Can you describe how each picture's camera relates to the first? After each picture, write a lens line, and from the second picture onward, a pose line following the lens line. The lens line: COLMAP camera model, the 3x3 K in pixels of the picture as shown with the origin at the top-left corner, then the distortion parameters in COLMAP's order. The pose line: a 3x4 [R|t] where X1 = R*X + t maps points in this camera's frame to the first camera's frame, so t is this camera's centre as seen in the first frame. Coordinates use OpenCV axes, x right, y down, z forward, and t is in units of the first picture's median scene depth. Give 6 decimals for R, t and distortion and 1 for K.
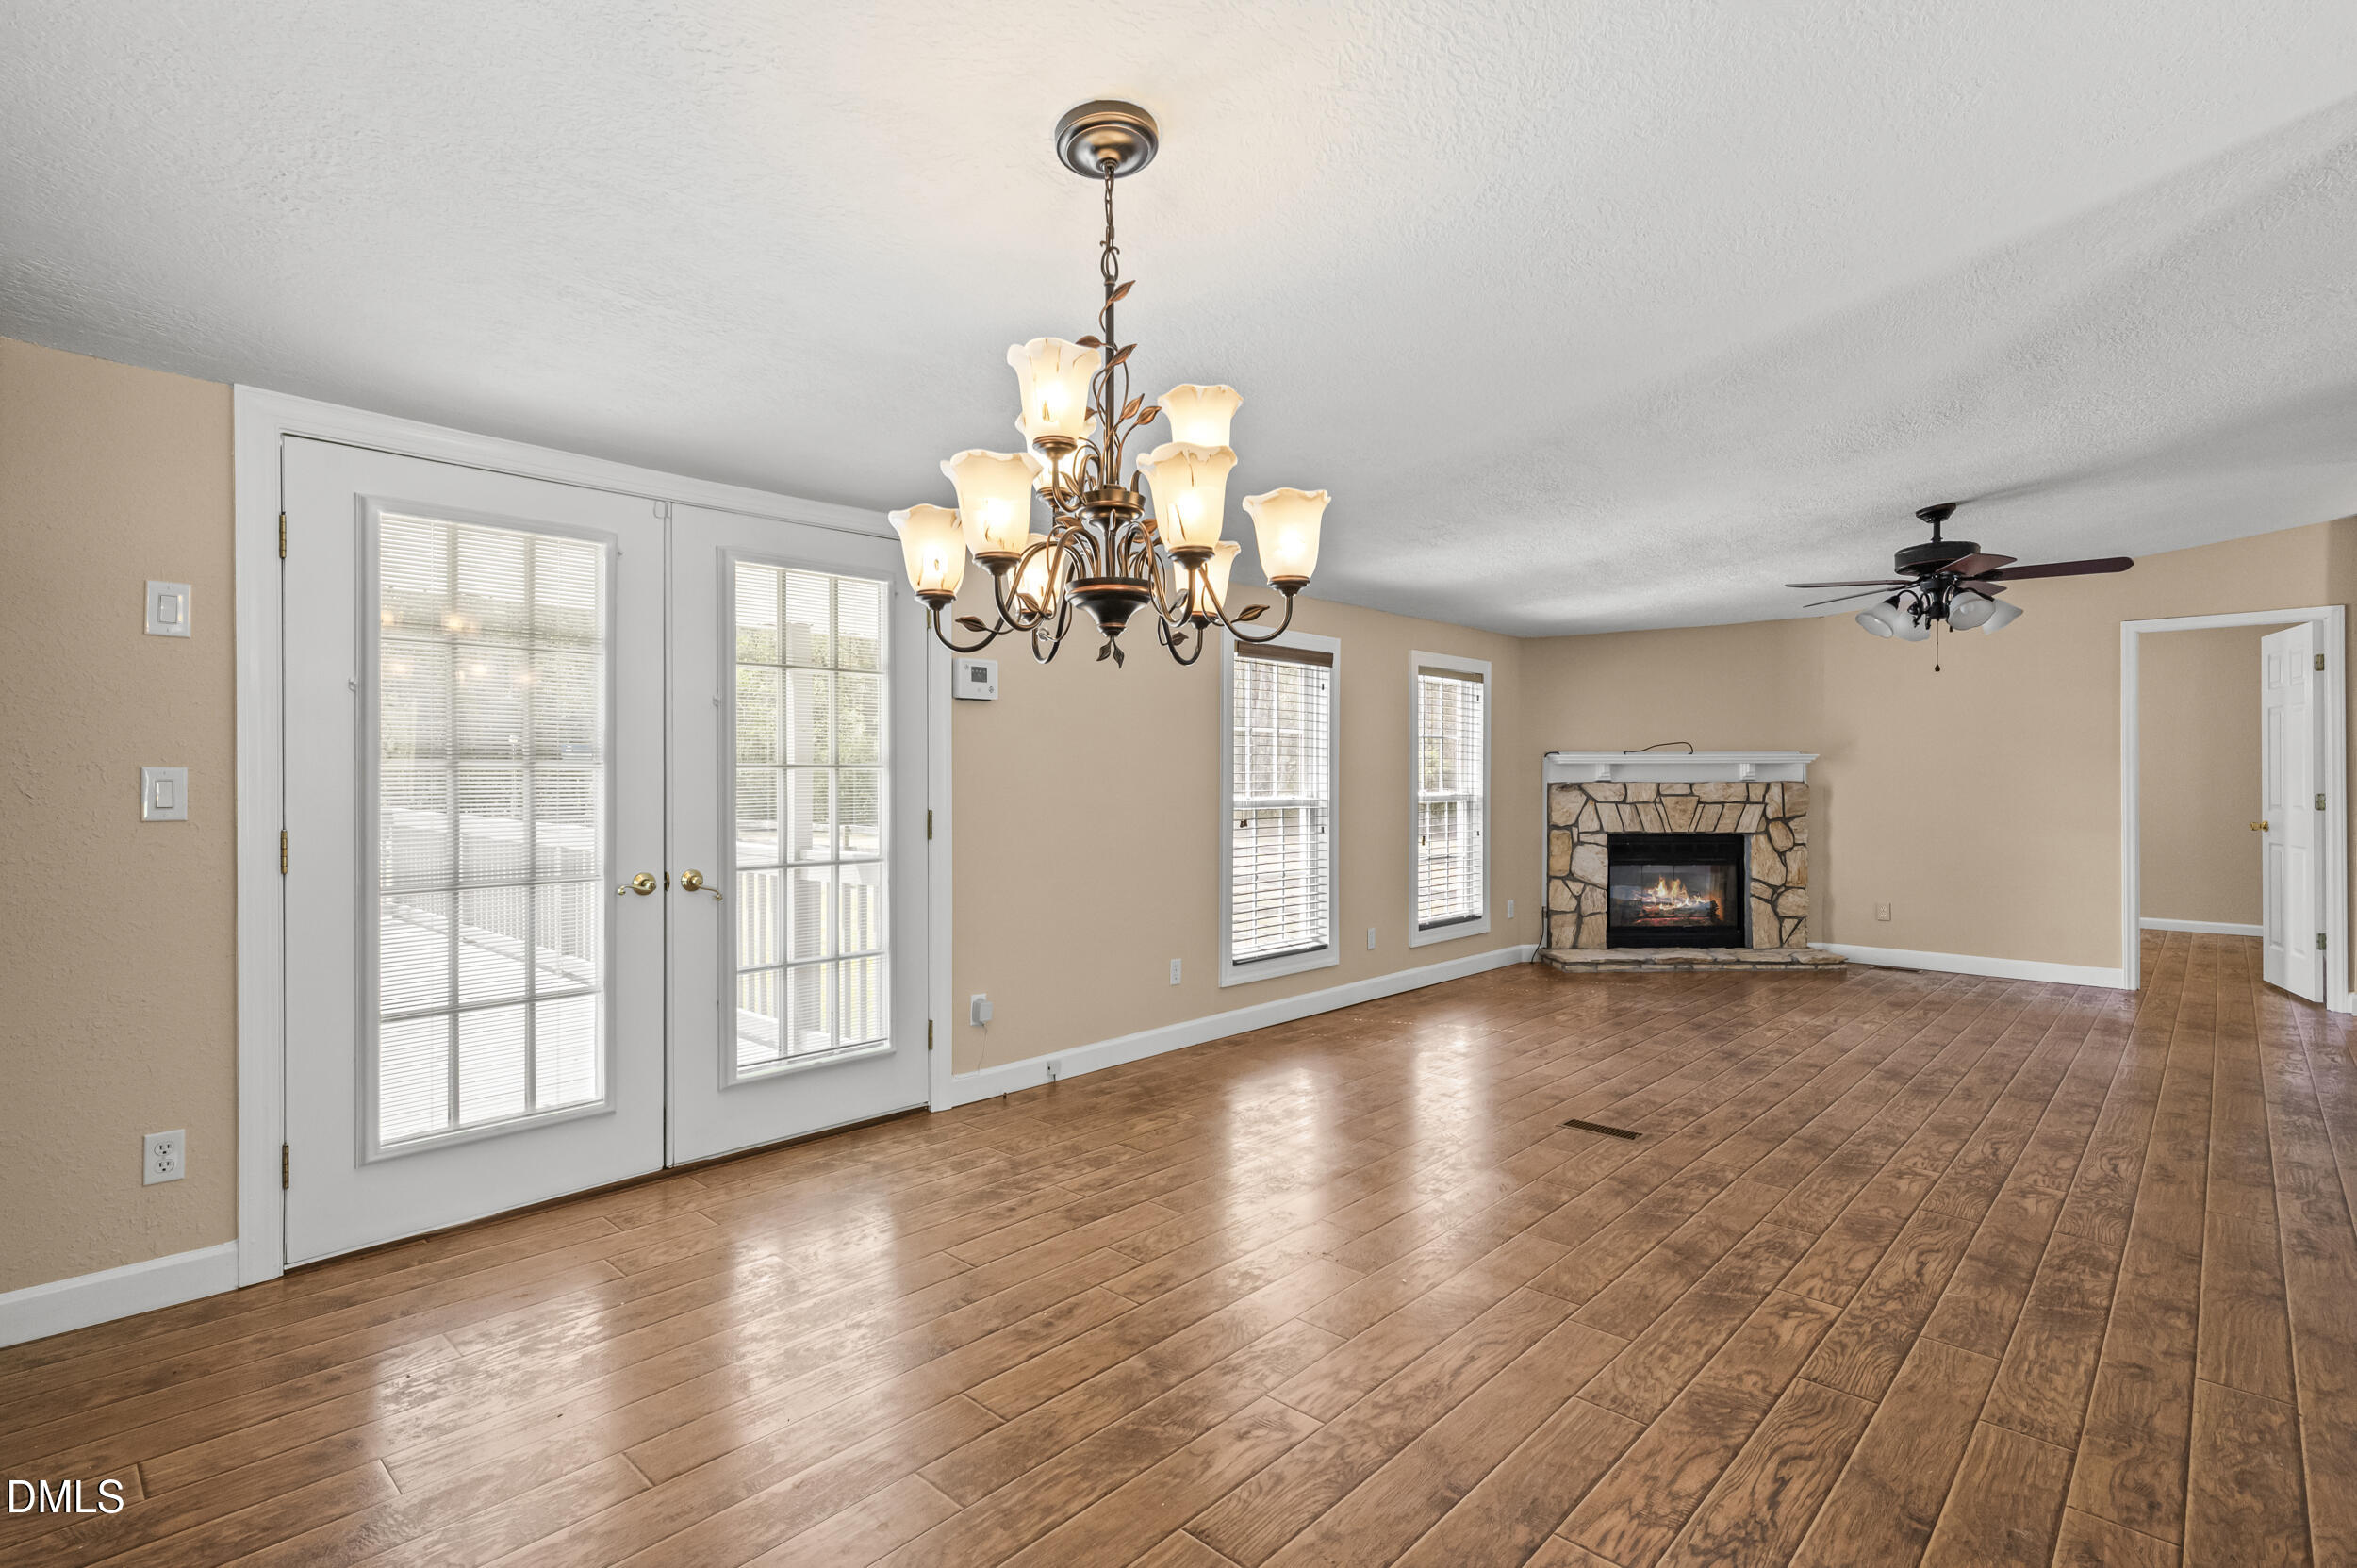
lens RADIAL K [[1139.4, 0, 1207.9], [0, 1139.4, 785.1], [0, 0, 1]] dist [-0.002762, 0.000289]
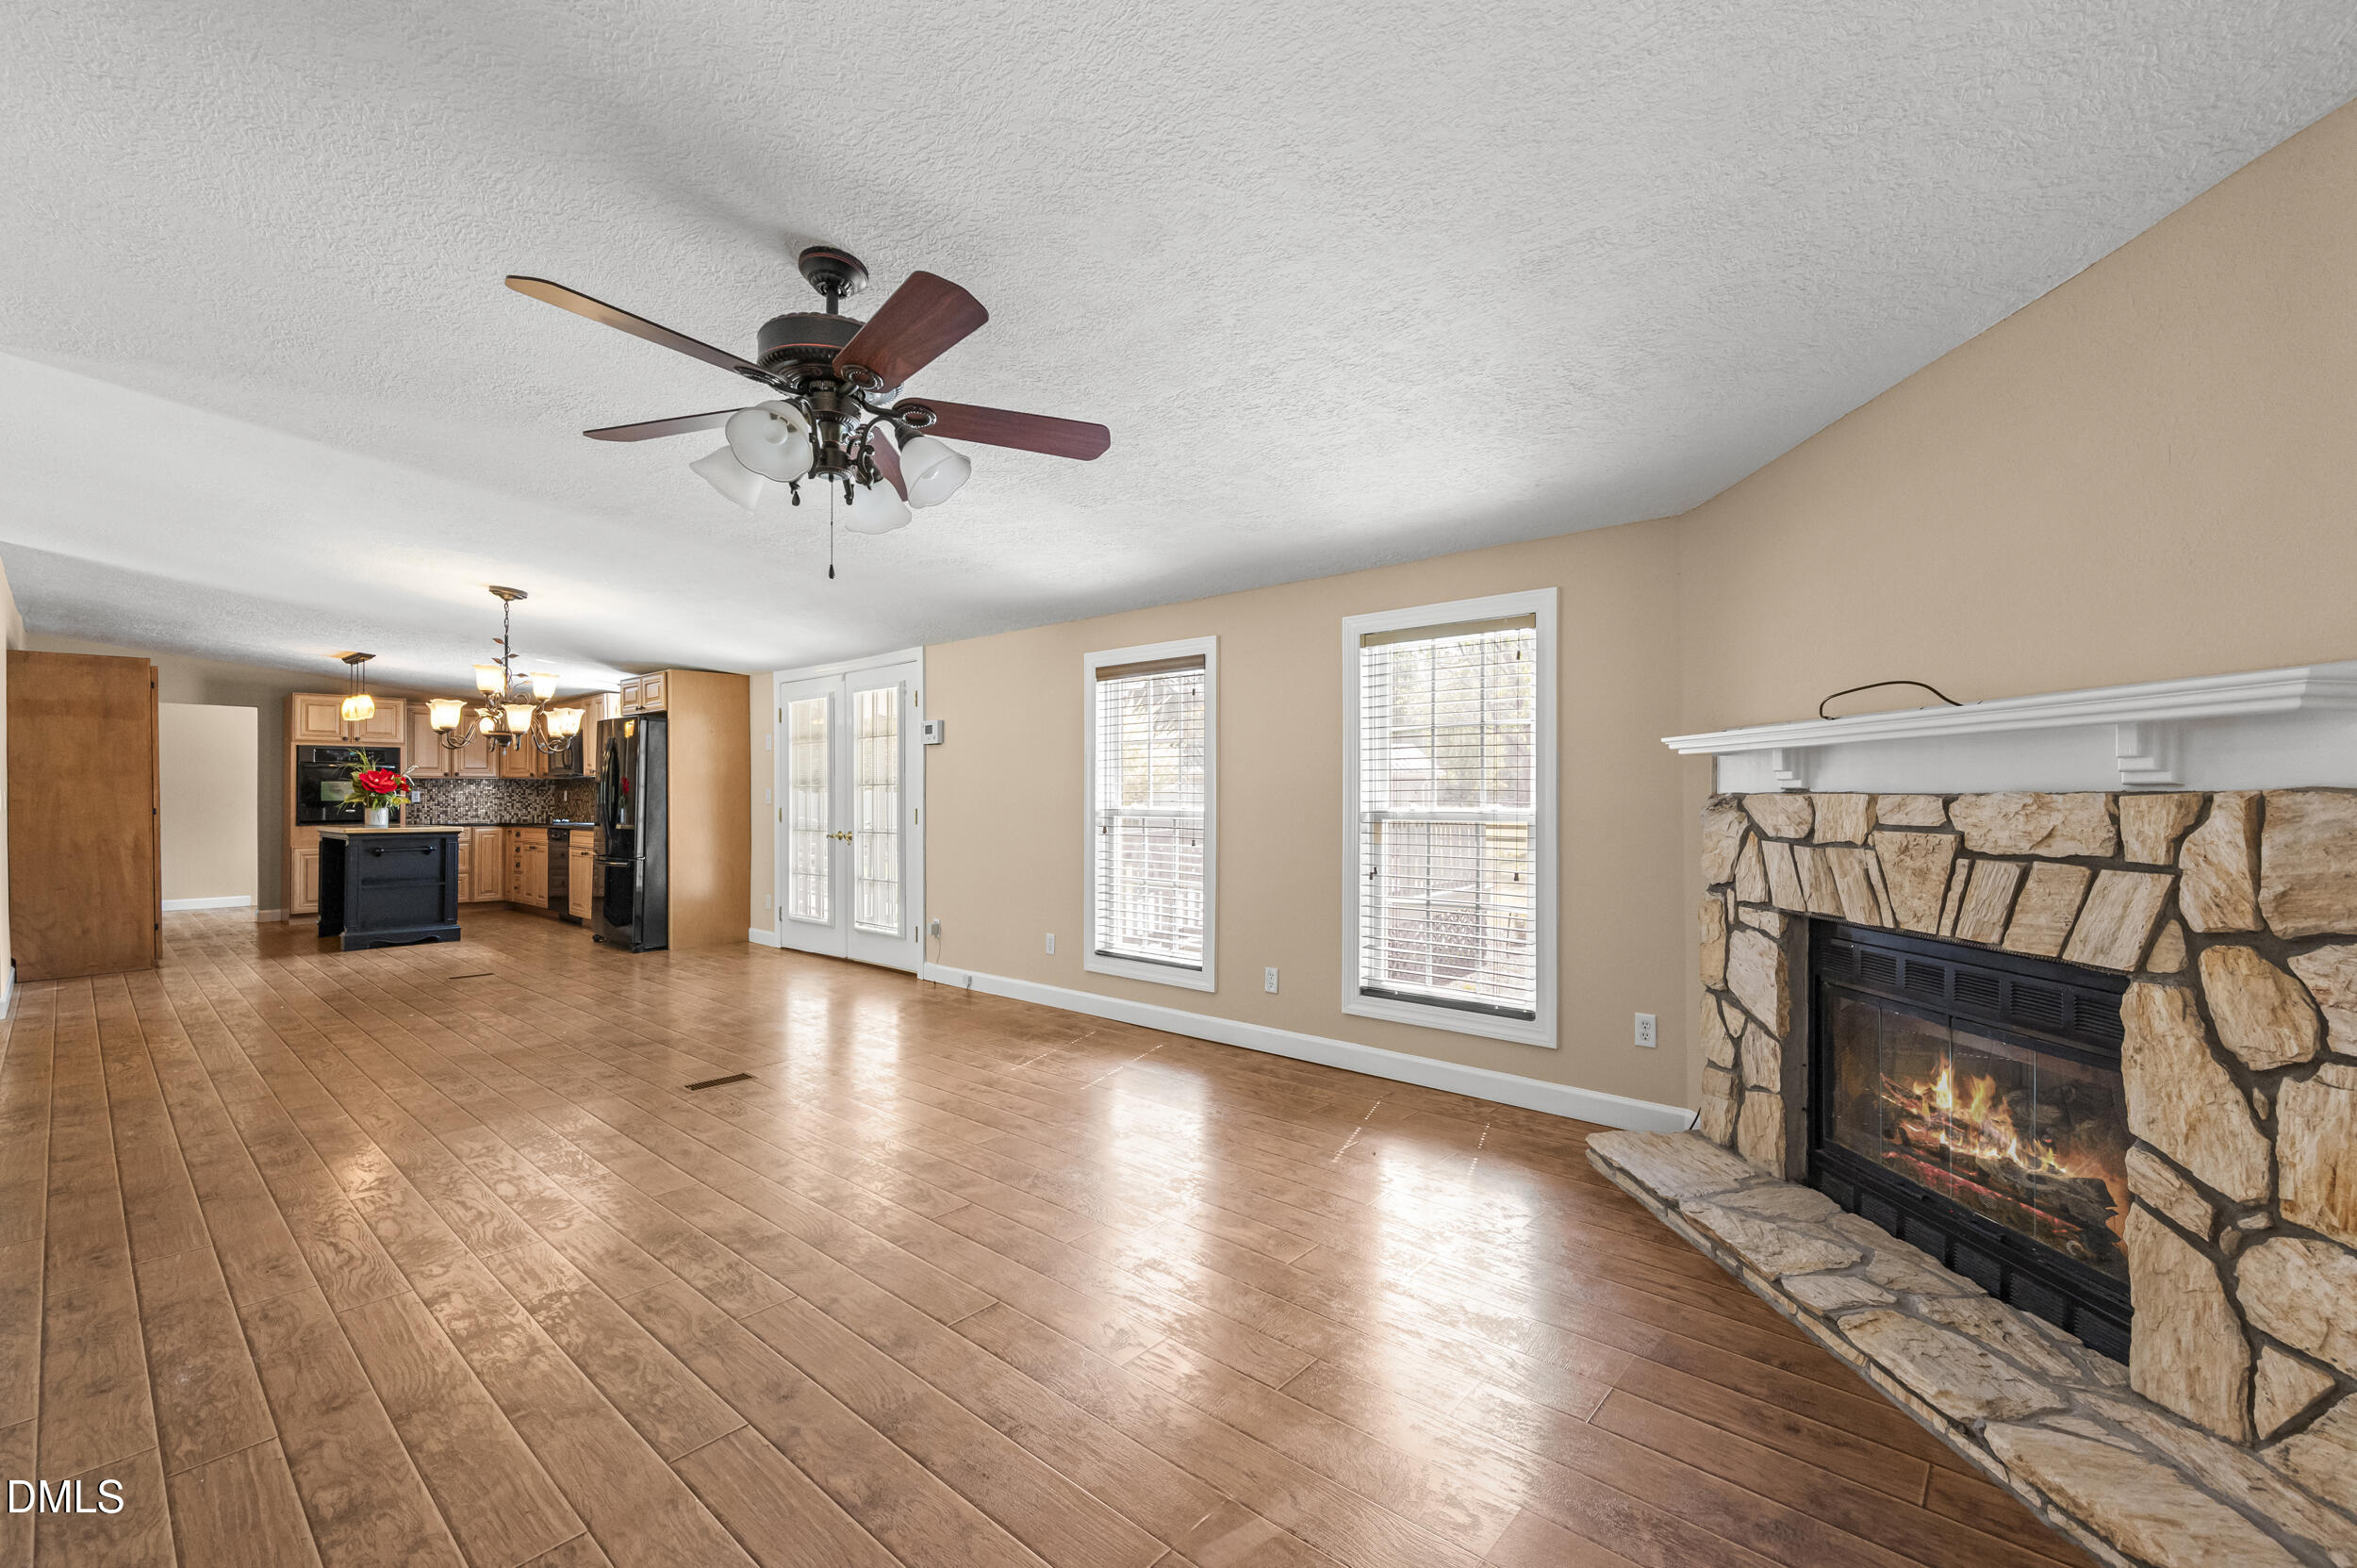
lens RADIAL K [[1032.7, 0, 1197.1], [0, 1032.7, 791.8], [0, 0, 1]] dist [0.000867, 0.000899]
pose [[-0.002946, -0.000167, -0.999996, 1.040771], [-0.001331, 0.999999, -0.000163, -0.003585], [0.999995, 0.001331, -0.002946, 1.091566]]
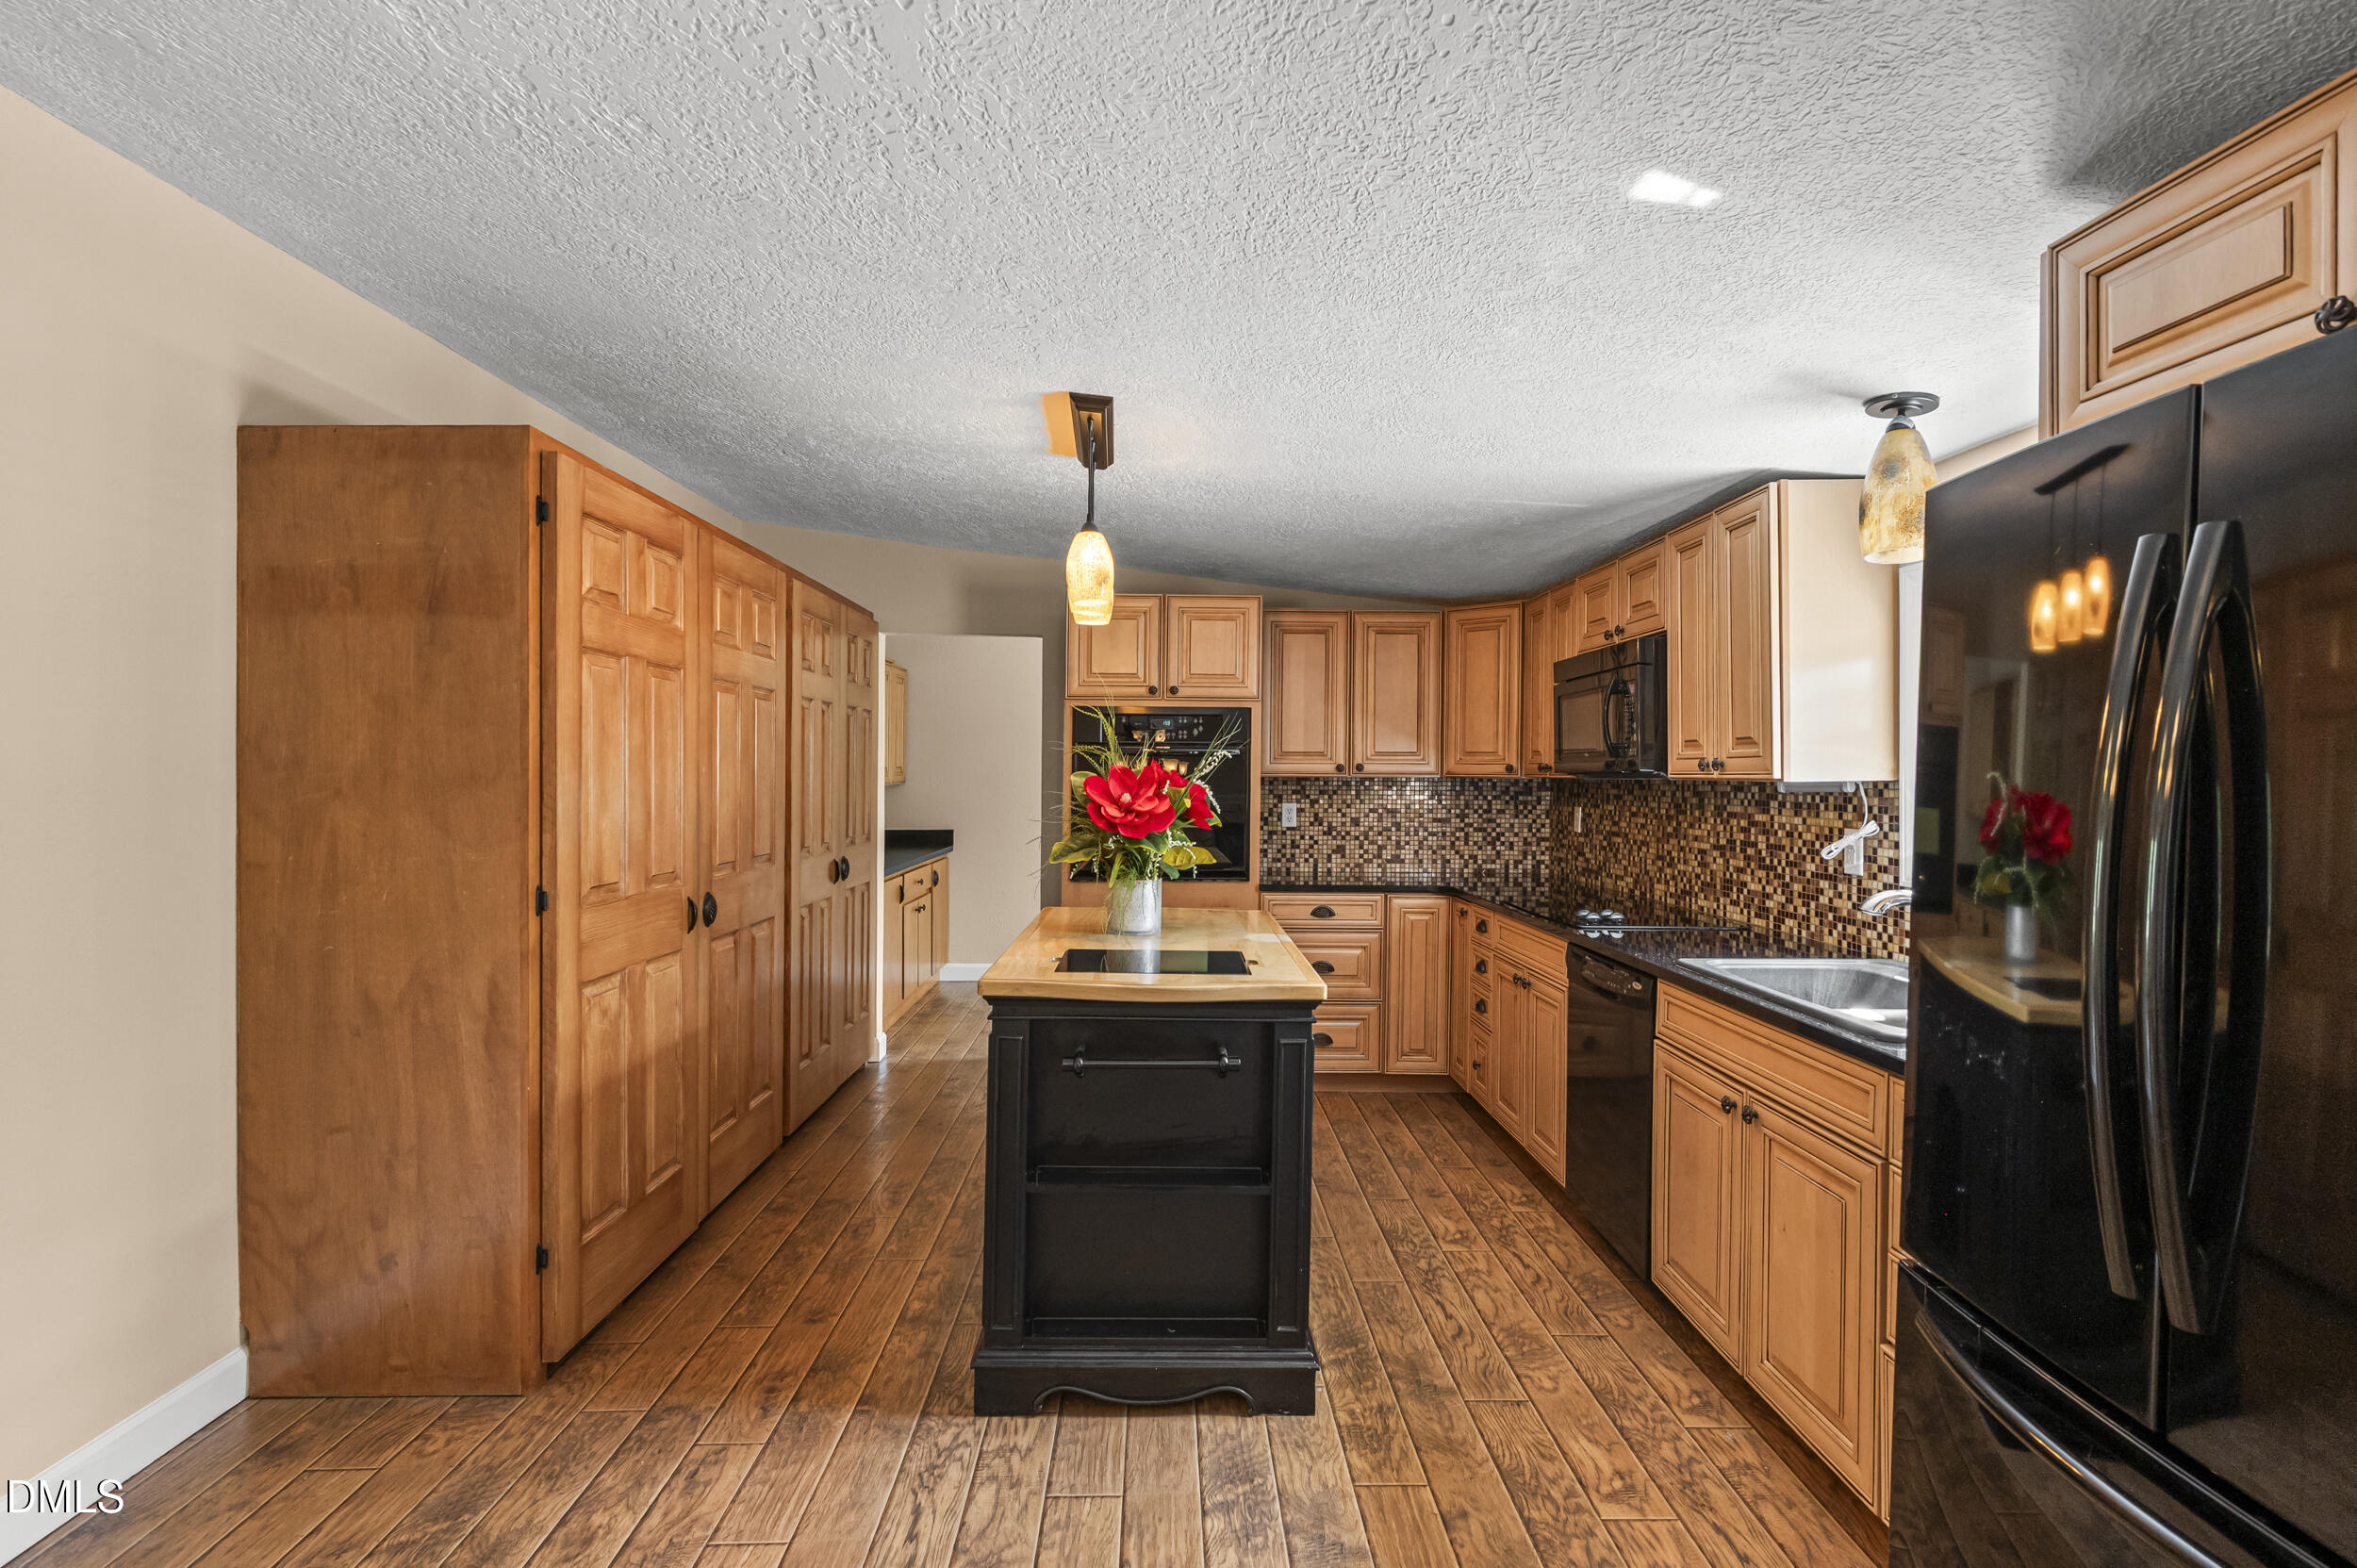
lens RADIAL K [[1139.4, 0, 1183.7], [0, 1139.4, 771.4], [0, 0, 1]] dist [-0.002762, 0.000289]
pose [[-0.727975, -0.003107, -0.685596, -0.140506], [-0.008262, 0.999957, 0.004241, -0.034567], [0.685554, 0.008752, -0.727969, 0.283780]]
